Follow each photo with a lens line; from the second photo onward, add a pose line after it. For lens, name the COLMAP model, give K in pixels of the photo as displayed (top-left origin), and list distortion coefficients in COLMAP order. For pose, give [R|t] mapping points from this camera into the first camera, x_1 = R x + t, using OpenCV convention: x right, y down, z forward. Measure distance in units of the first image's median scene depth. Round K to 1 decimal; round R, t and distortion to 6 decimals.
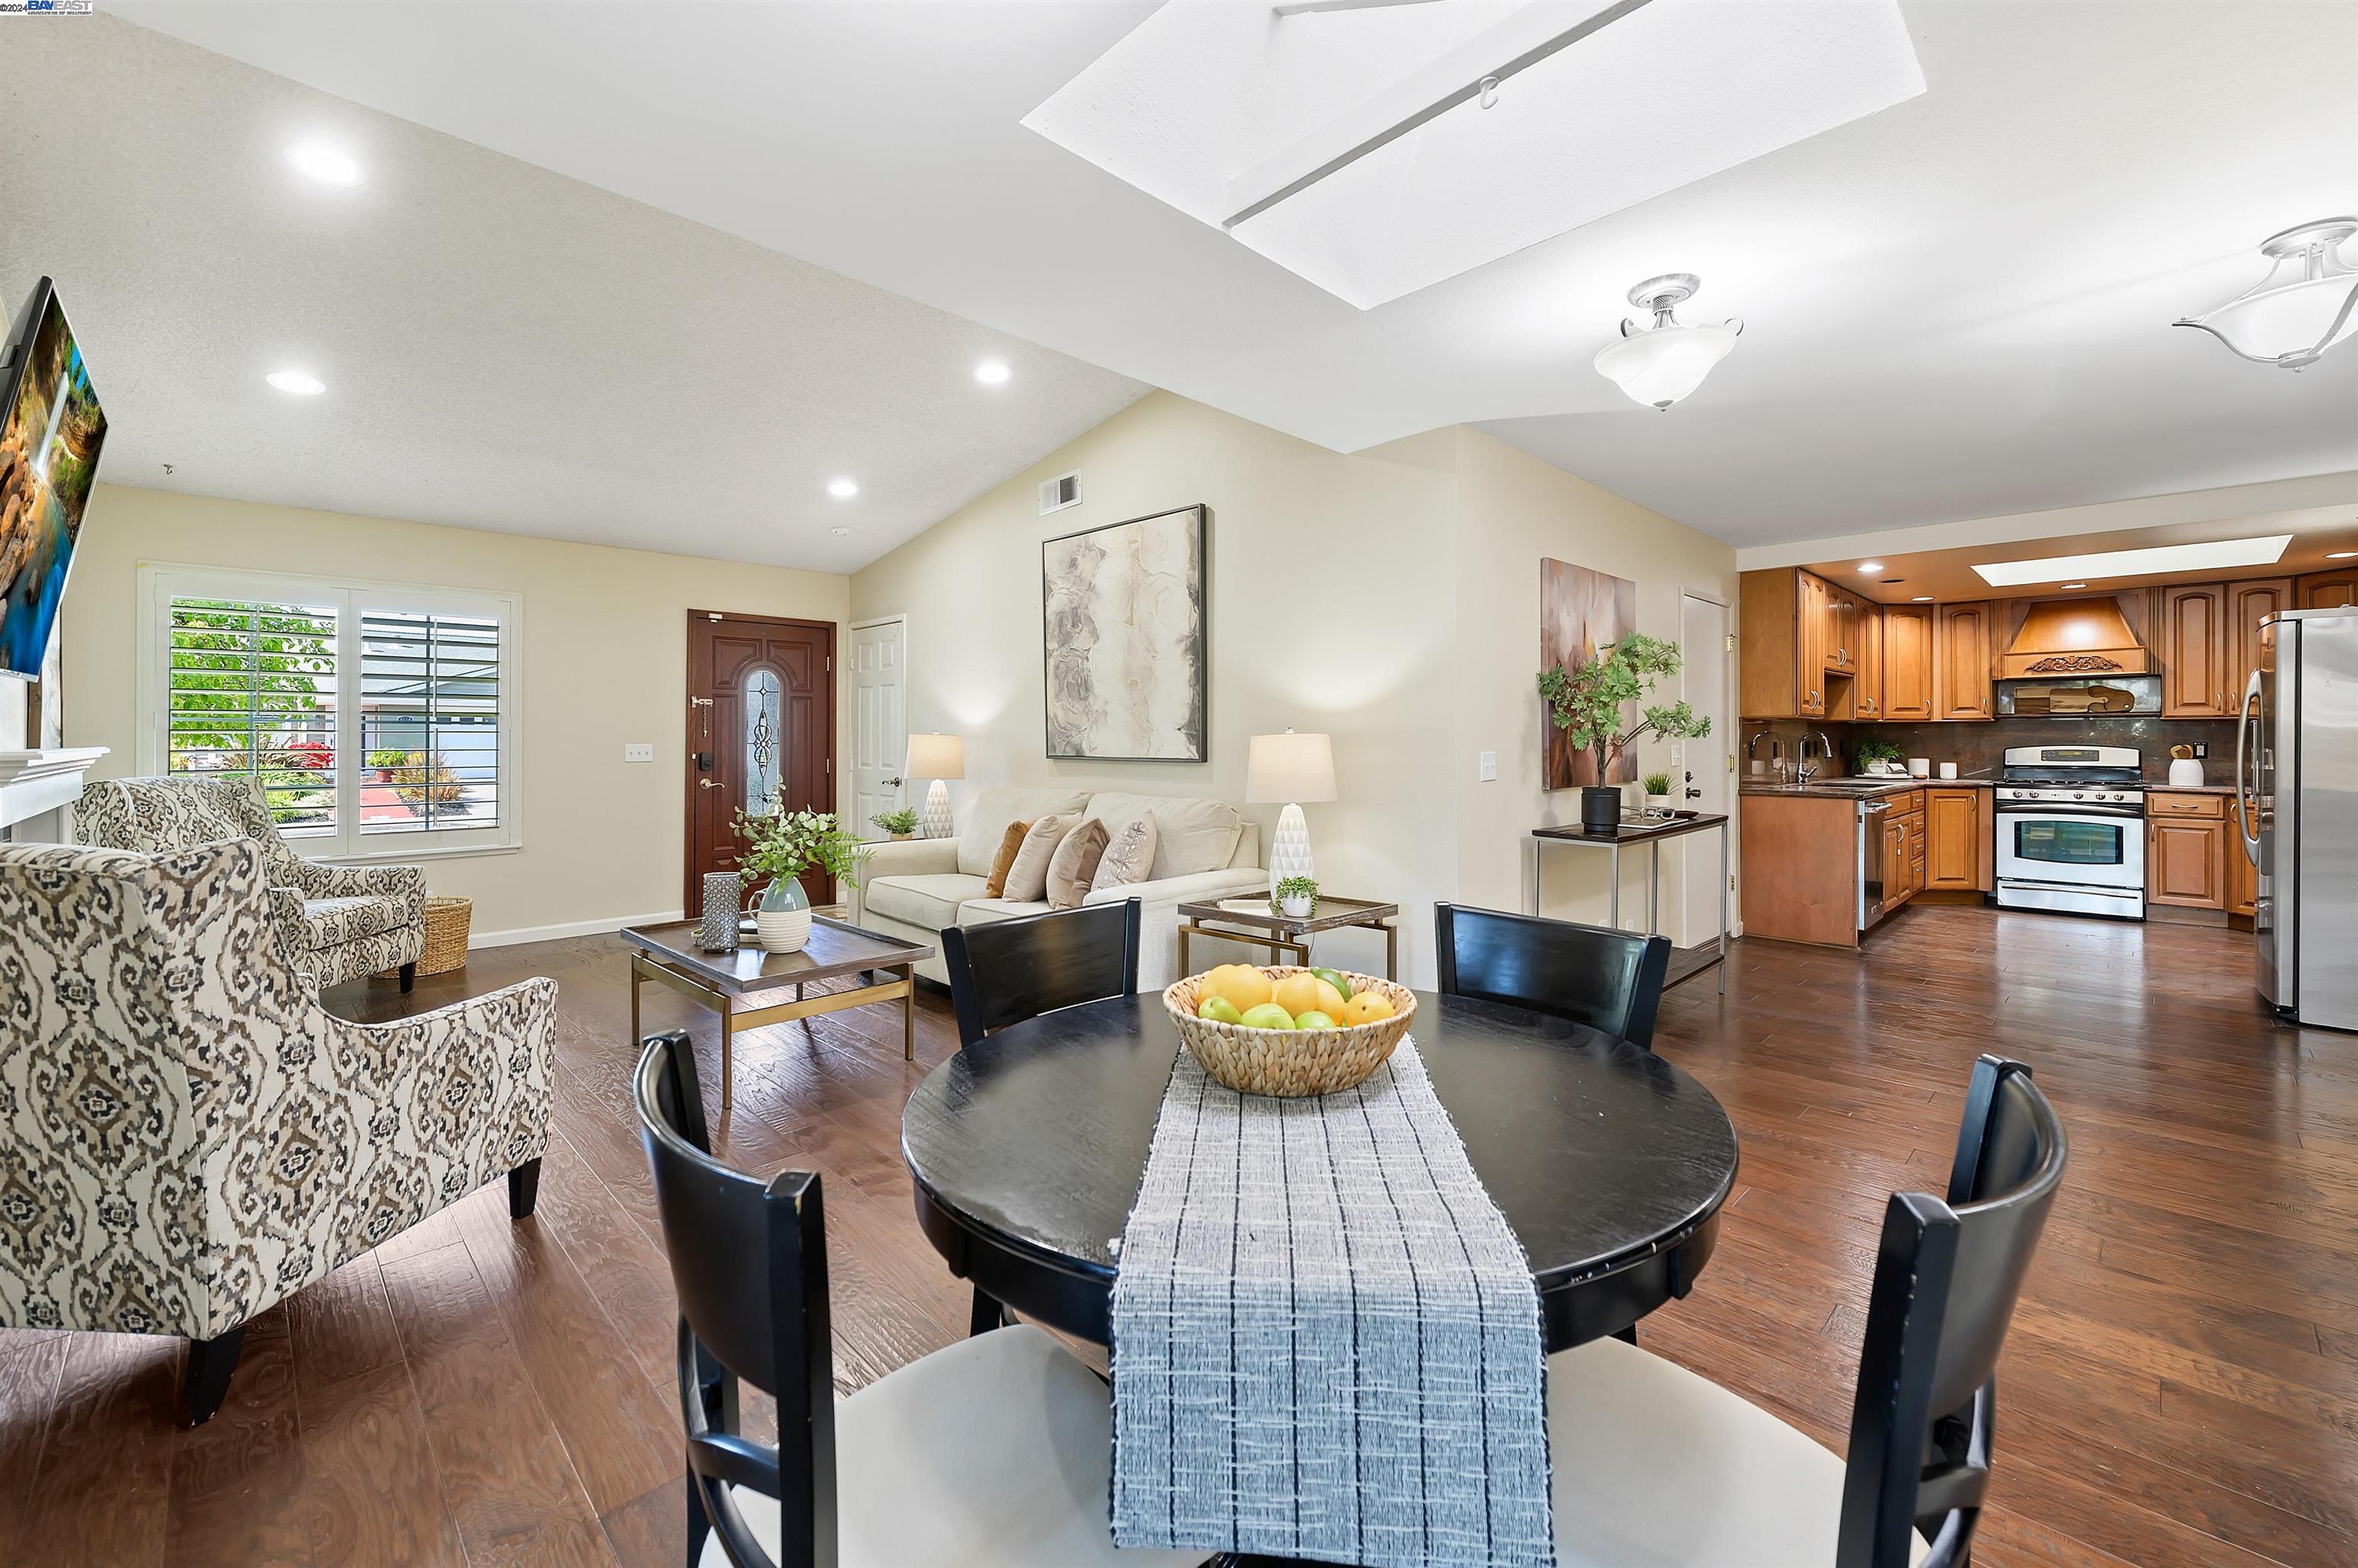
lens RADIAL K [[957.7, 0, 1185.7], [0, 957.7, 742.8], [0, 0, 1]] dist [0.000594, -0.000077]
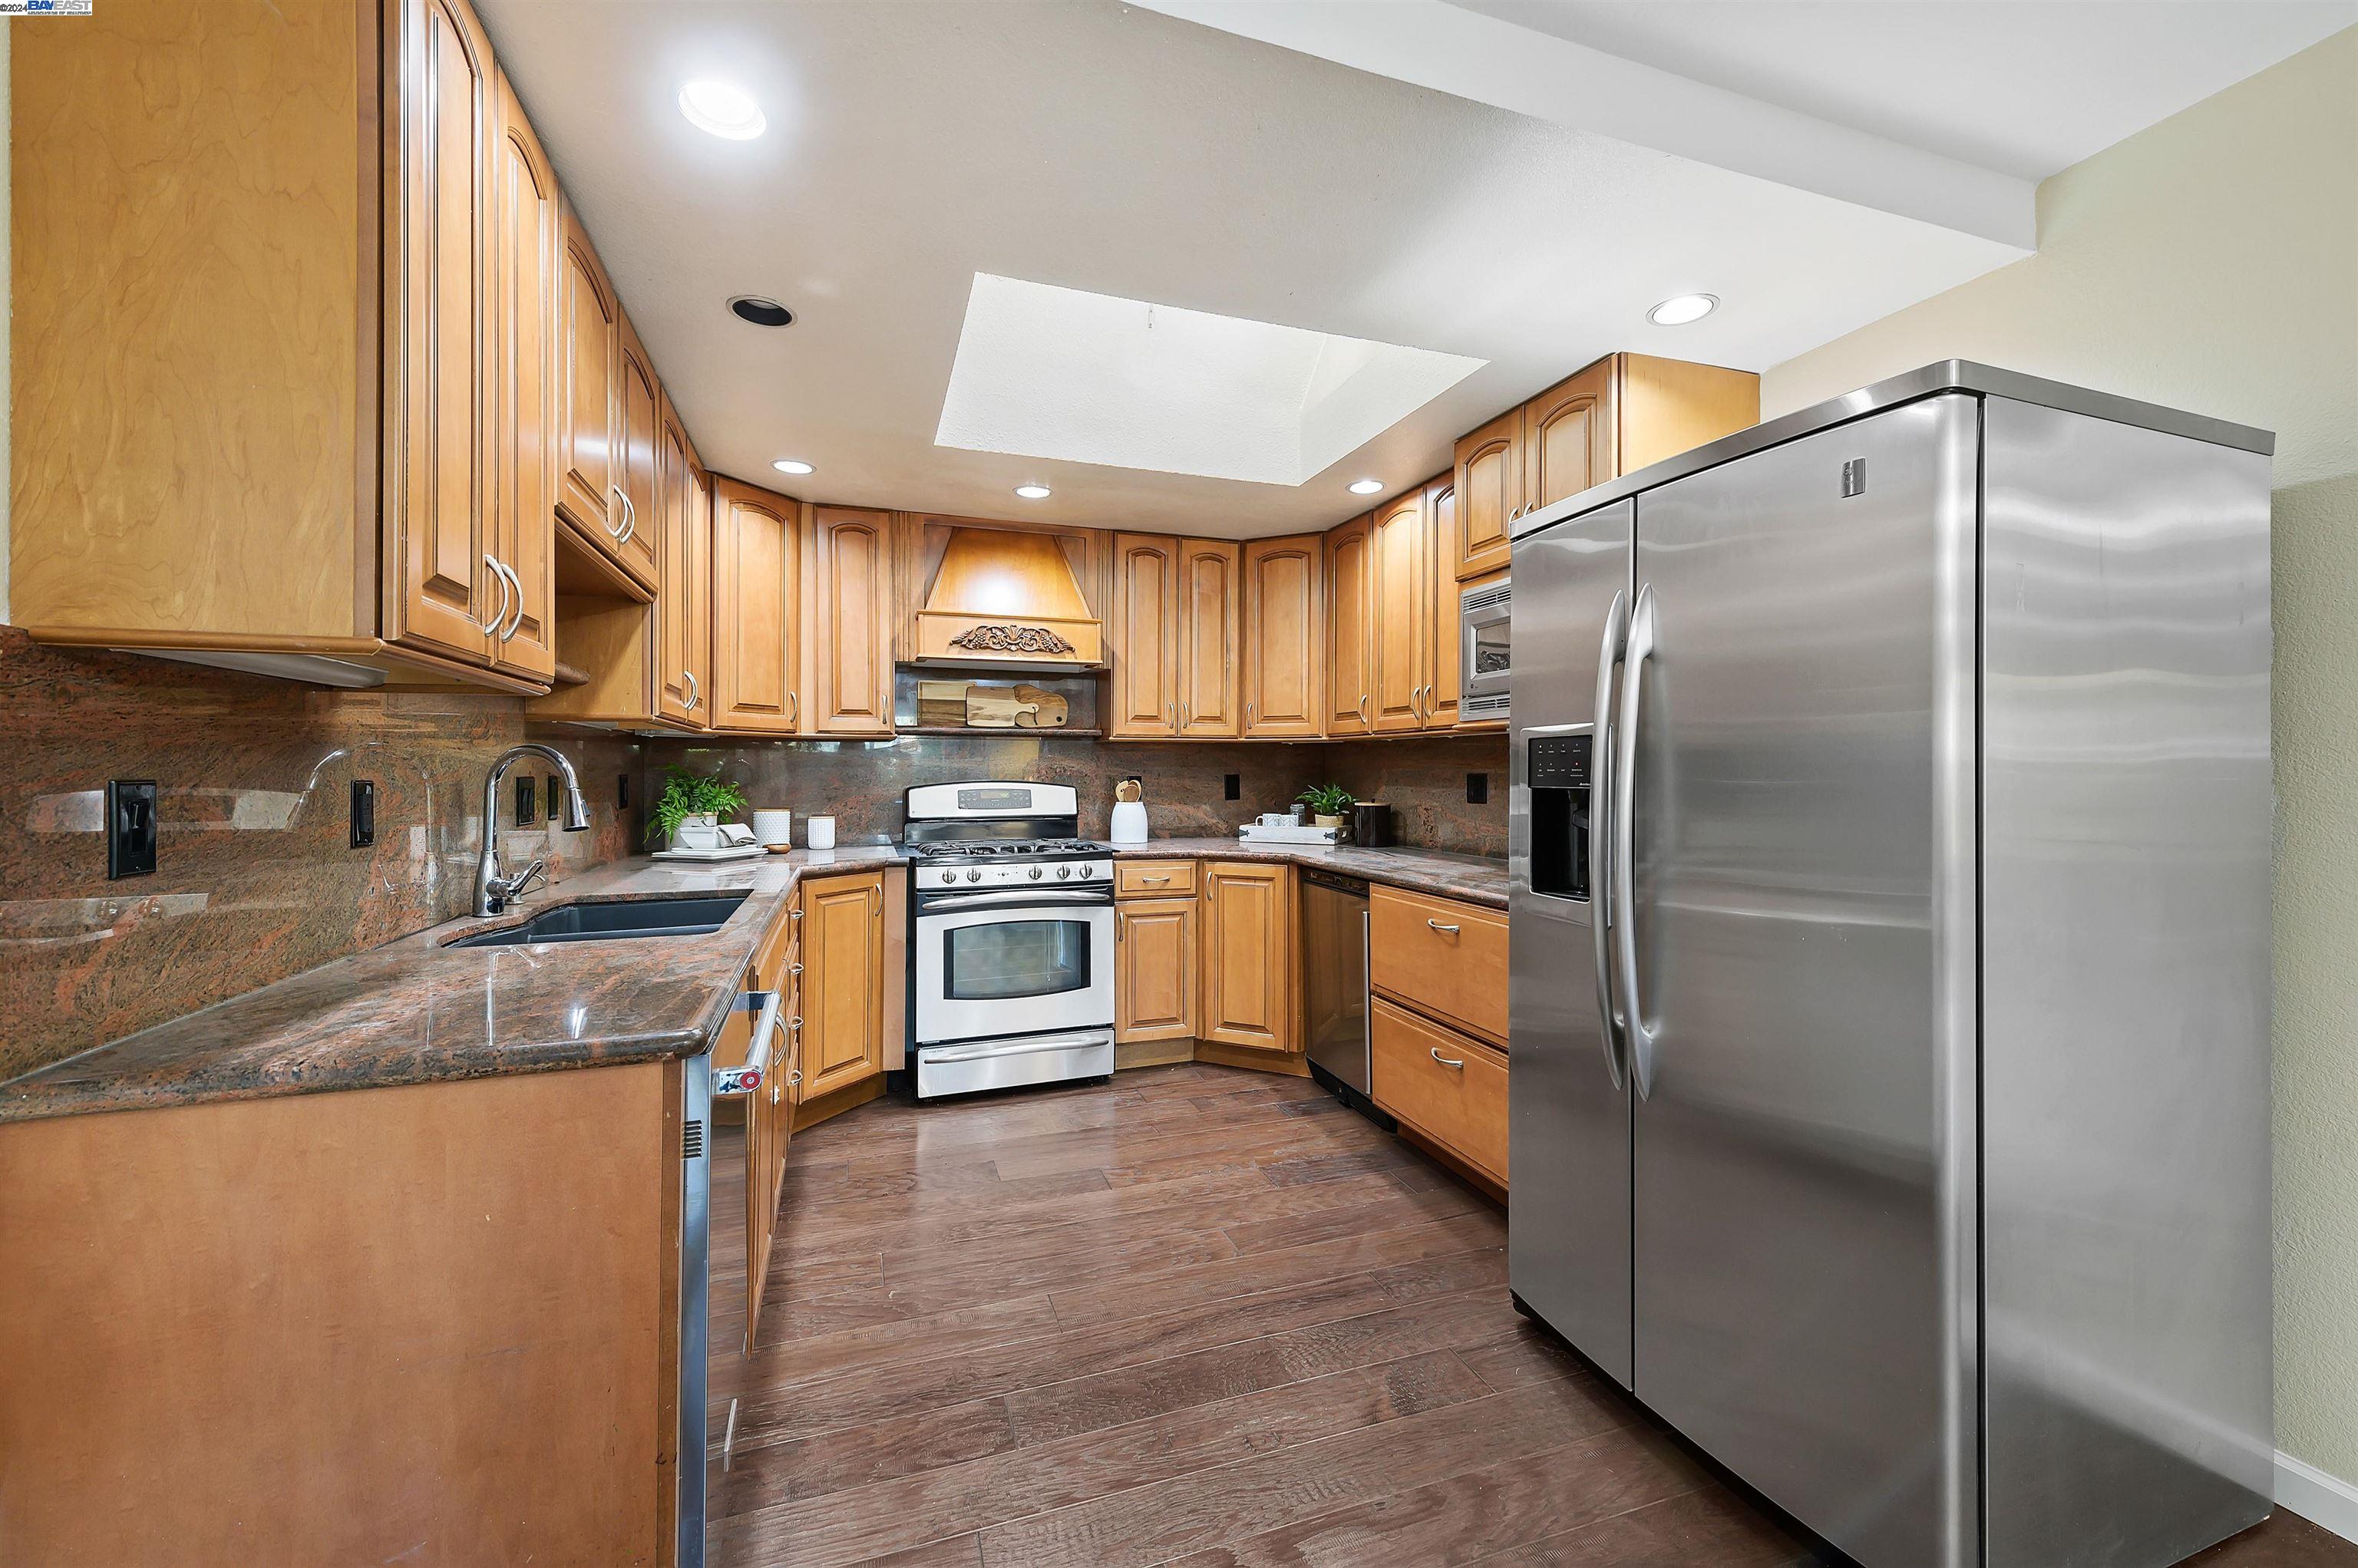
lens RADIAL K [[949.4, 0, 1194.9], [0, 949.4, 763.2], [0, 0, 1]] dist [0.018239, -0.000041]
pose [[0.420992, 0.008707, 0.907023, 0.447632], [0.003865, 0.999928, -0.011393, -0.001832], [-0.907056, 0.008303, 0.420928, 0.649789]]
